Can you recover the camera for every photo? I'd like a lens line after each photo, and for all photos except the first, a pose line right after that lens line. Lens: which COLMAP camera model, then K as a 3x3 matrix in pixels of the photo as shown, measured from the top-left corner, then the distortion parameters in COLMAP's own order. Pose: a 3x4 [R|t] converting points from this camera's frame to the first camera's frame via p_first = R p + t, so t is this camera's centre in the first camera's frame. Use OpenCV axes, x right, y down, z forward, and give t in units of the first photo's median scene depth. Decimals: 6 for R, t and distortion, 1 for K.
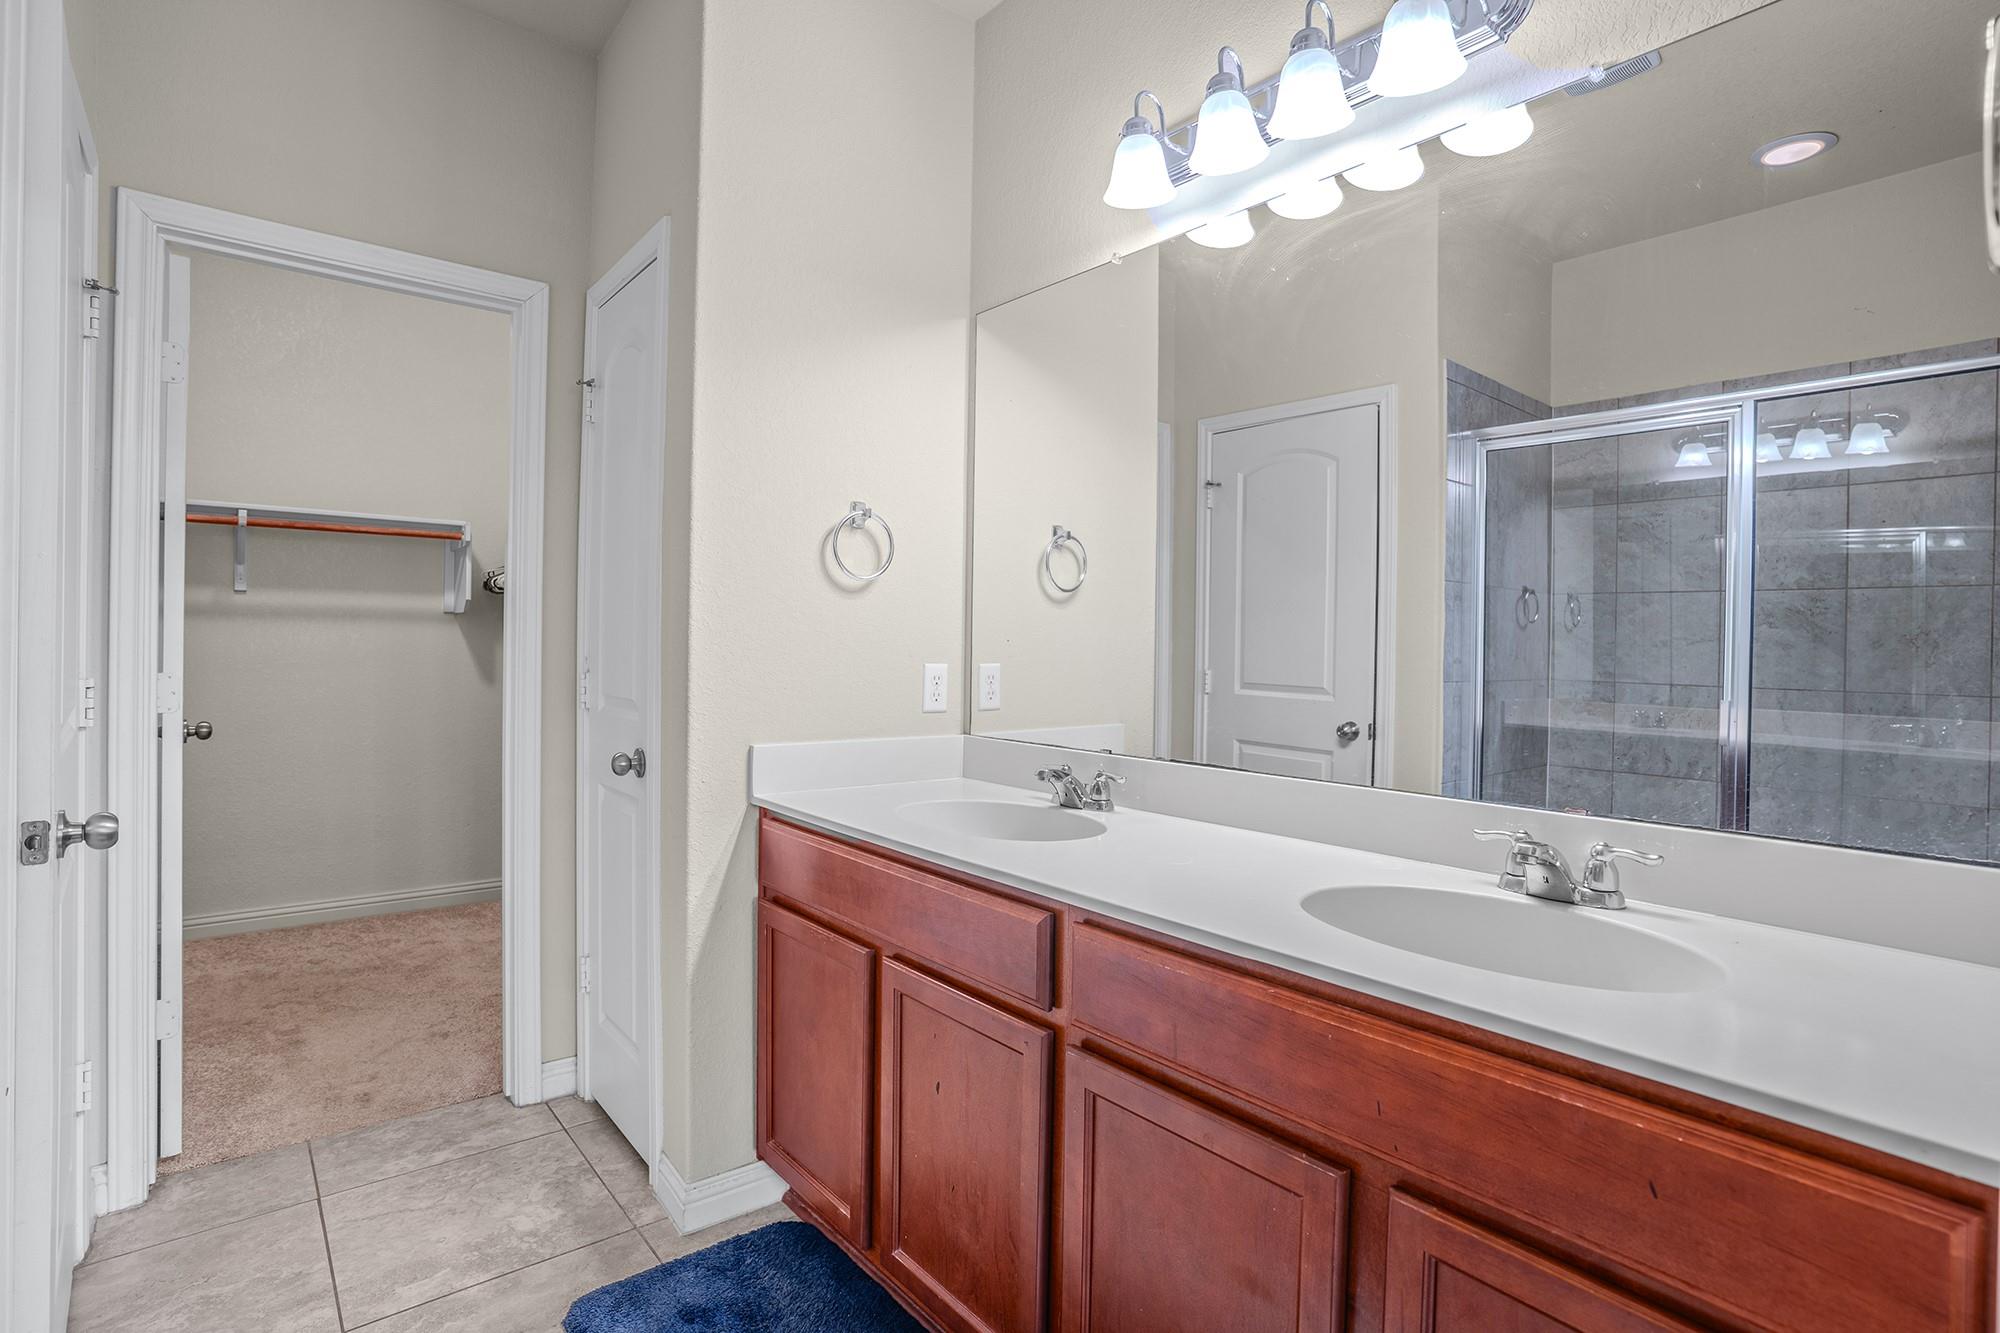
lens RADIAL K [[971.8, 0, 1000.0], [0, 971.8, 666.5], [0, 0, 1]] dist [-0.077138, 0.036059]
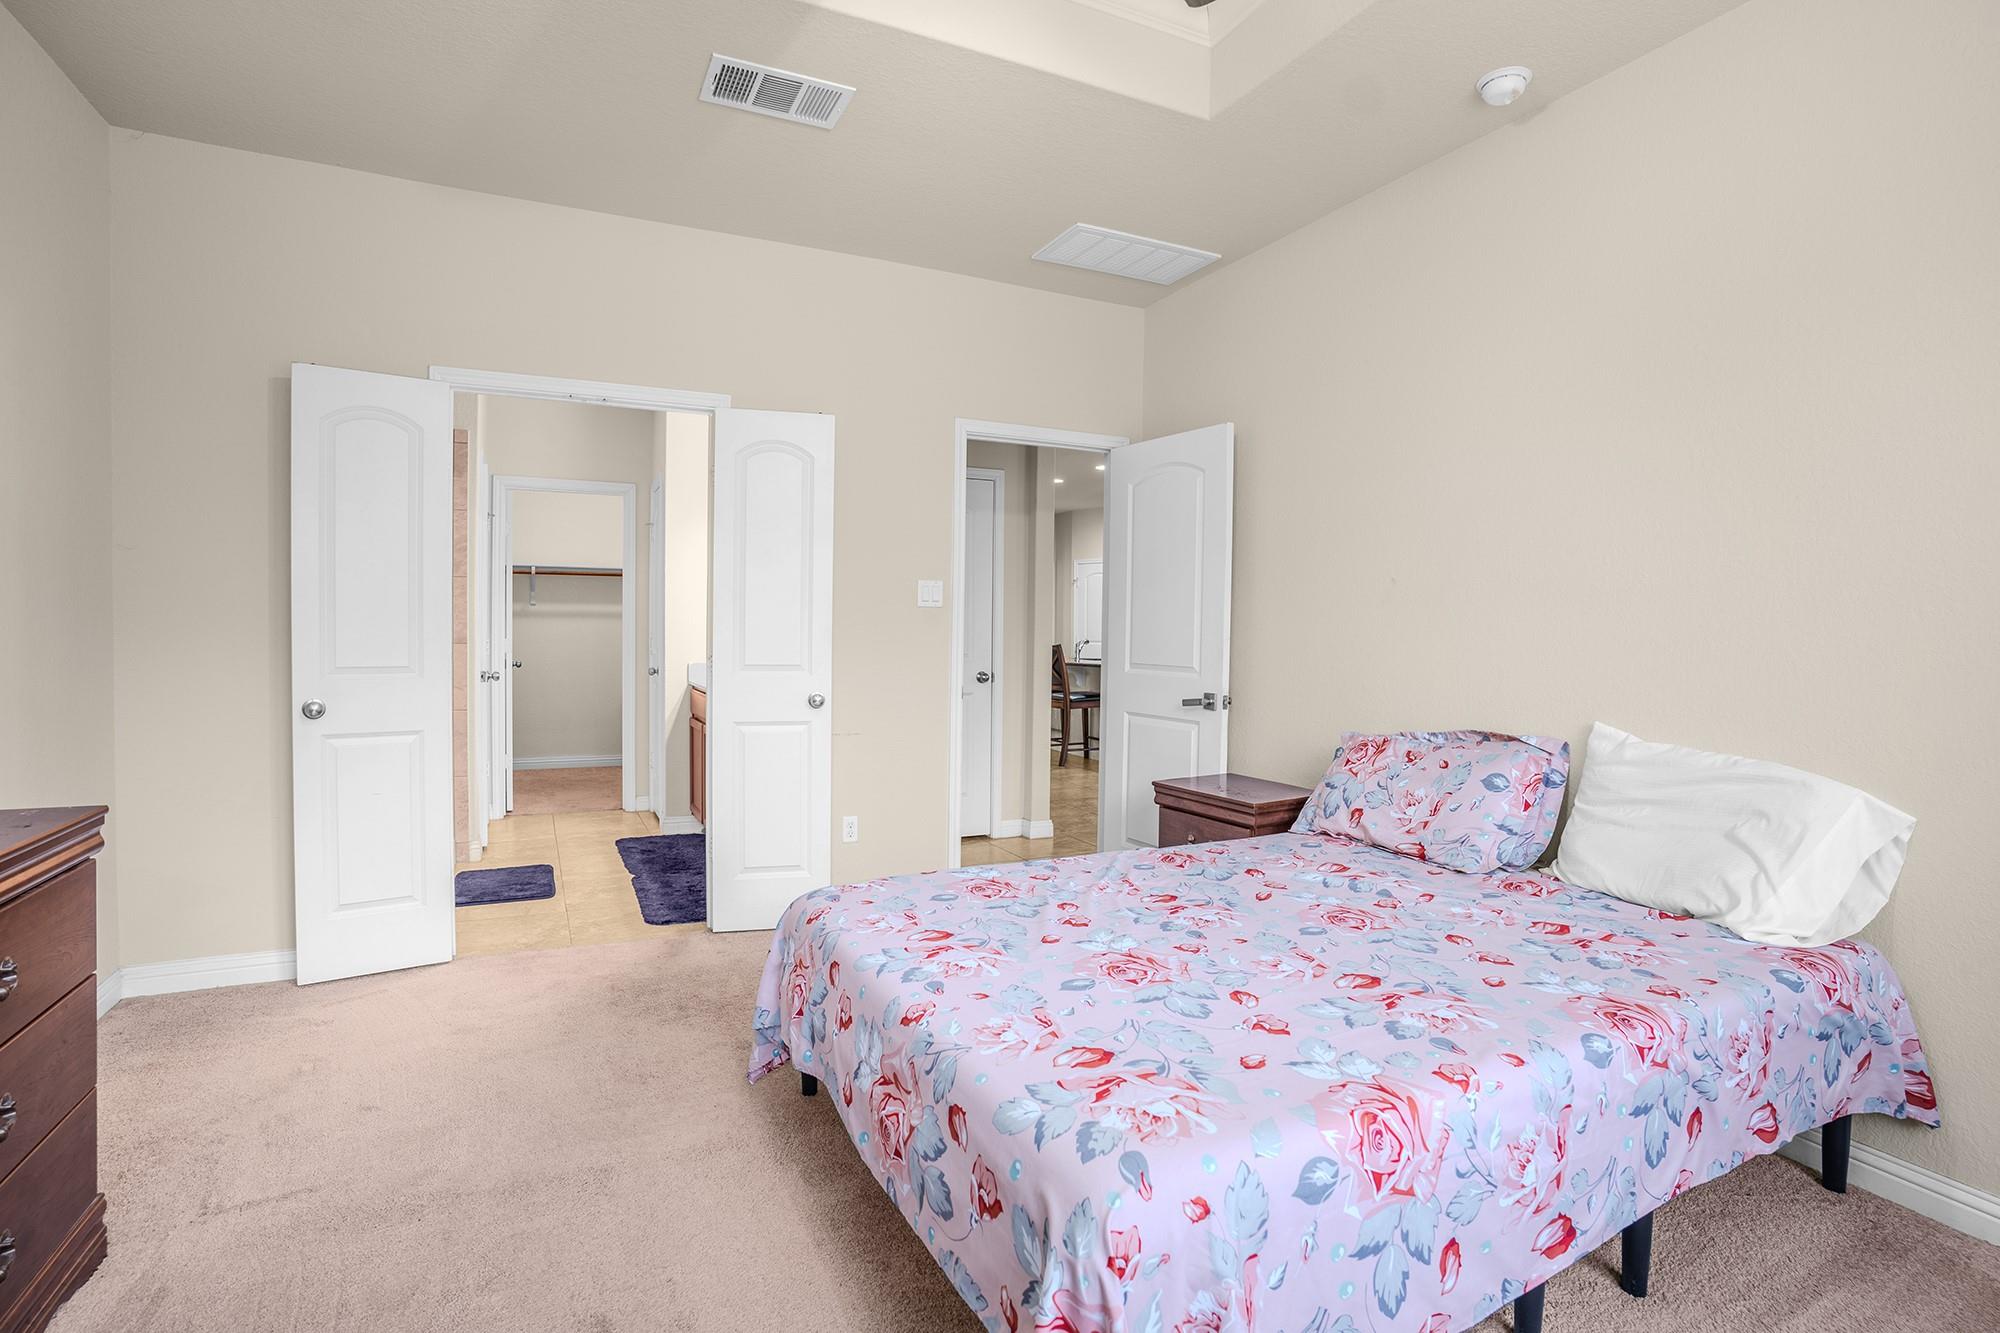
lens RADIAL K [[971.8, 0, 1000.0], [0, 971.8, 666.5], [0, 0, 1]] dist [-0.077138, 0.036059]
pose [[0.975430, 0.018659, -0.219516, 0.854004], [-0.017966, 0.999825, 0.005155, 0.038289], [0.219574, -0.001084, 0.975595, -1.074616]]
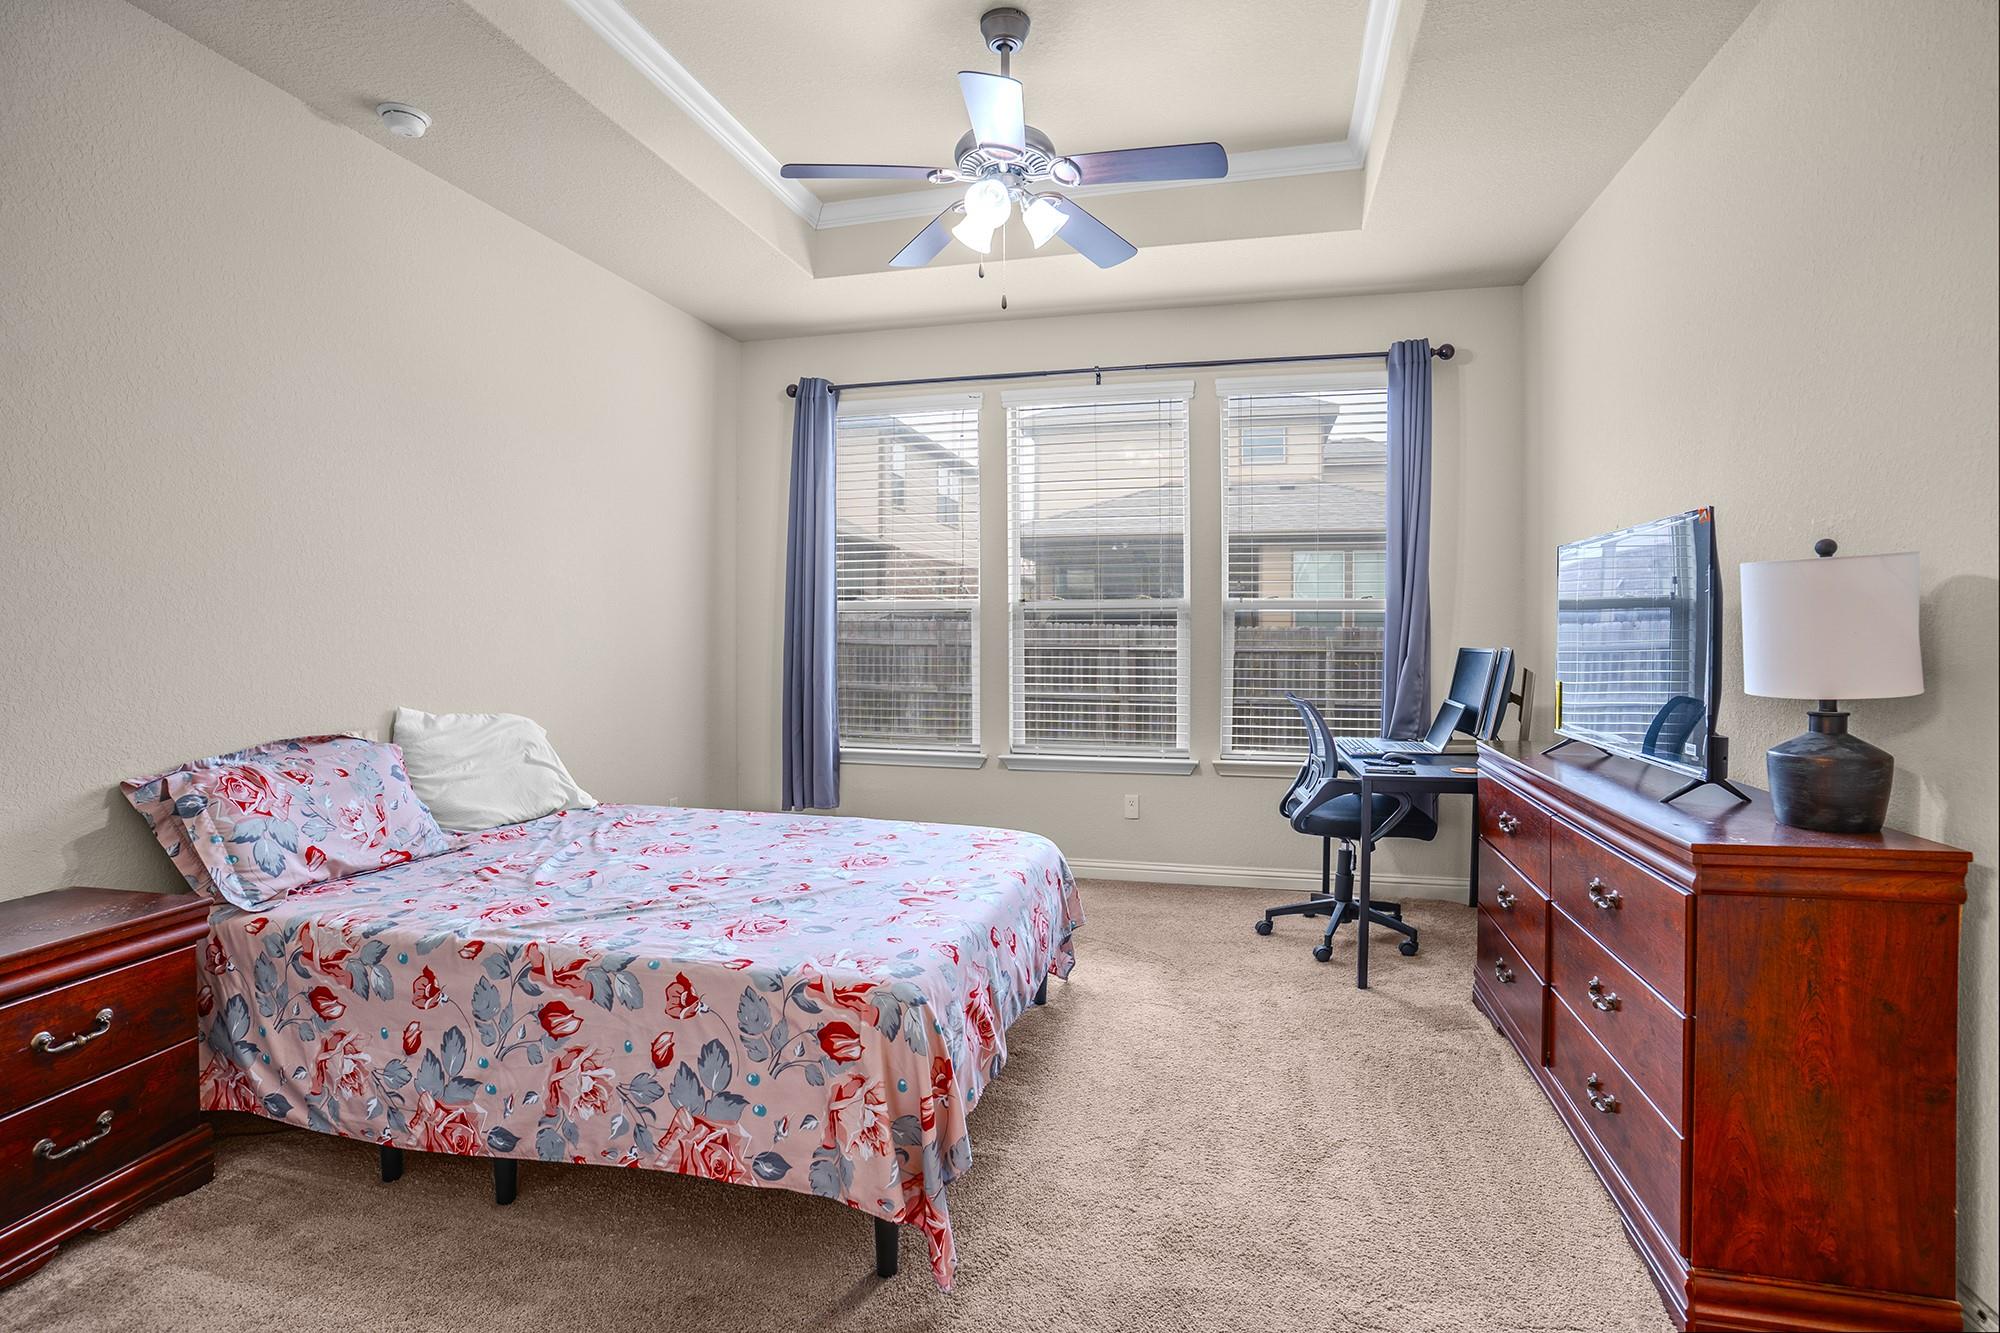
lens RADIAL K [[971.8, 0, 1000.0], [0, 971.8, 666.5], [0, 0, 1]] dist [-0.077138, 0.036059]
pose [[-0.603259, -0.030634, 0.796956, -1.814268], [0.025055, 0.998041, 0.057329, -0.089012], [-0.797151, 0.054552, -0.601310, 2.237504]]
